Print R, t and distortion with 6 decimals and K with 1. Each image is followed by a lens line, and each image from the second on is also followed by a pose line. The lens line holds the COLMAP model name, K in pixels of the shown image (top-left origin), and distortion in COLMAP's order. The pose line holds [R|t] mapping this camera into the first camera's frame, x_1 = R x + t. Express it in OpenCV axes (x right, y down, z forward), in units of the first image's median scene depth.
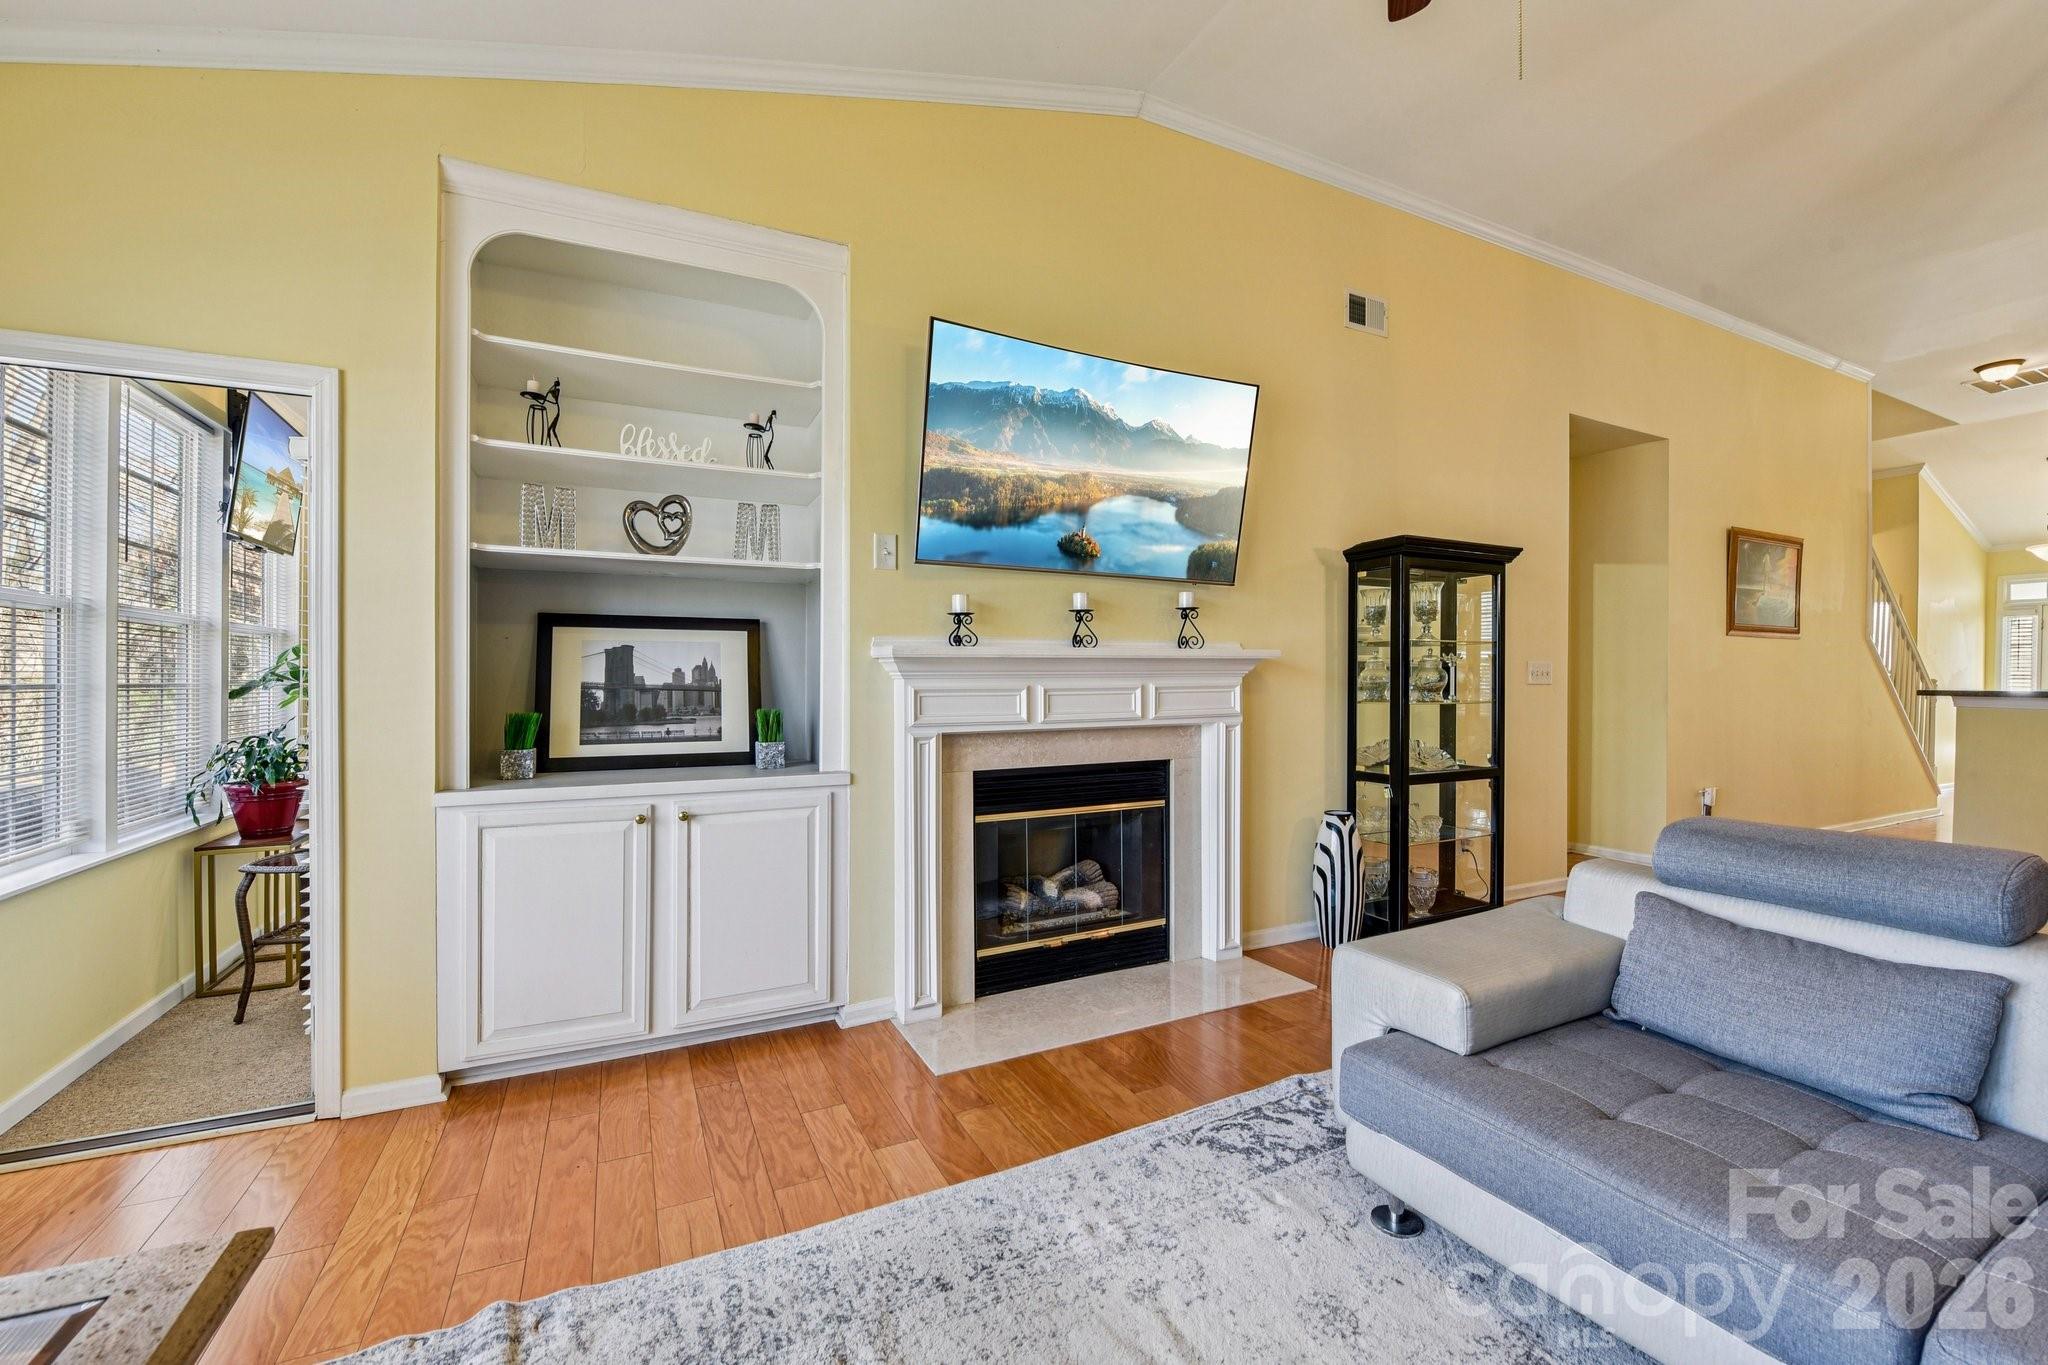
lens RADIAL K [[832.1, 0, 1024.0], [0, 832.1, 682.5], [0, 0, 1]] dist [-0.025695, -0.000082]
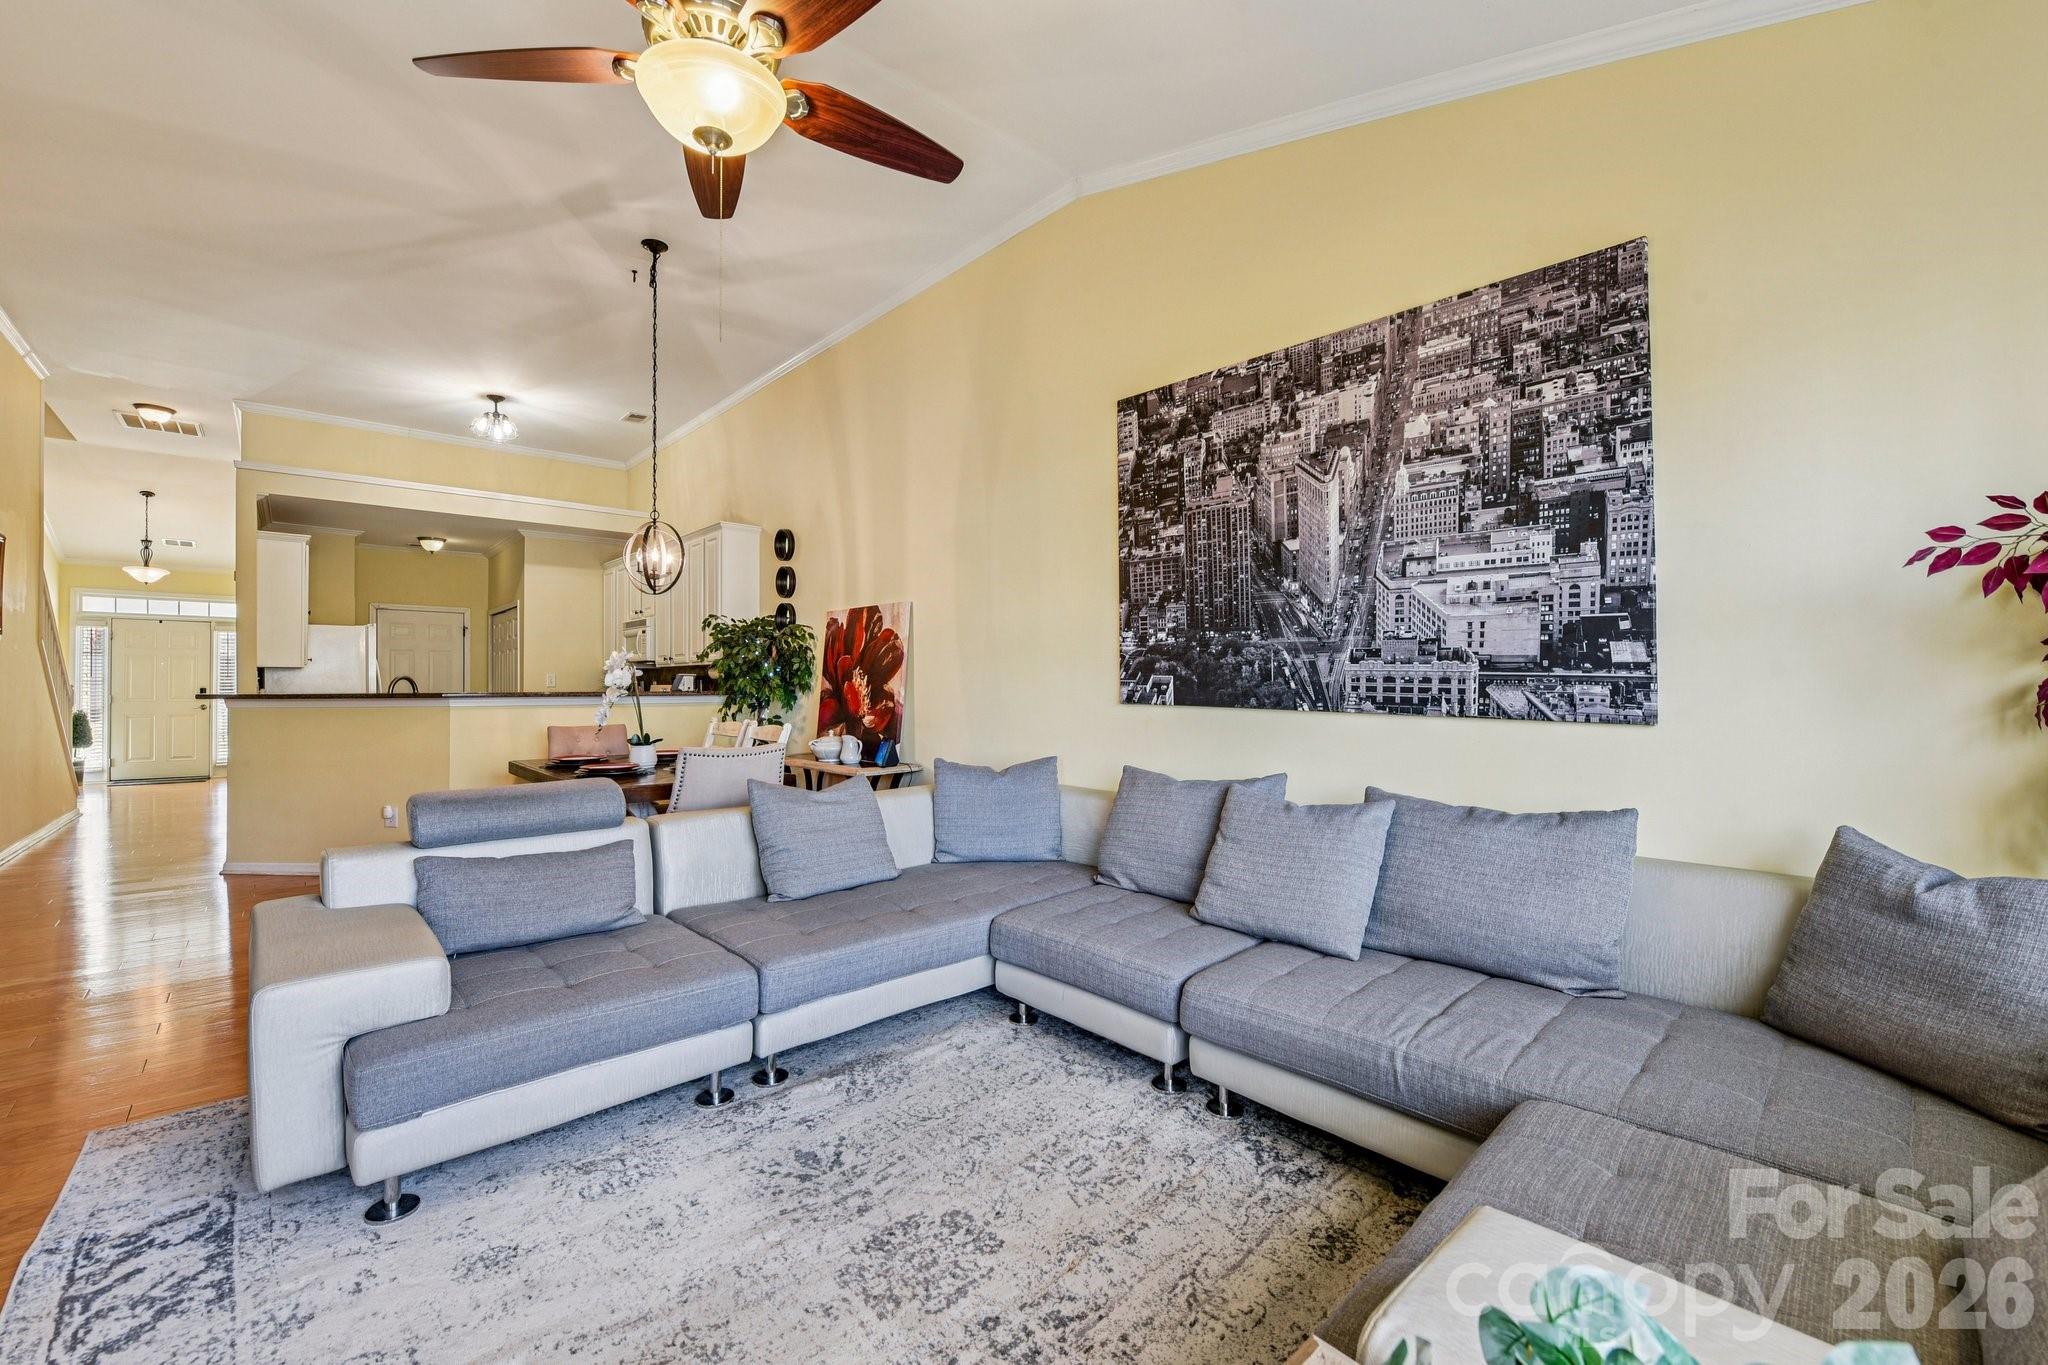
lens RADIAL K [[805.1, 0, 1015.4], [0, 805.1, 690.5], [0, 0, 1]] dist [-0.023466, -0.000352]
pose [[-0.277390, -0.008751, 0.960718, -0.446728], [0.004821, 0.999933, 0.010501, -0.003883], [-0.960745, 0.007544, -0.277329, 0.319457]]
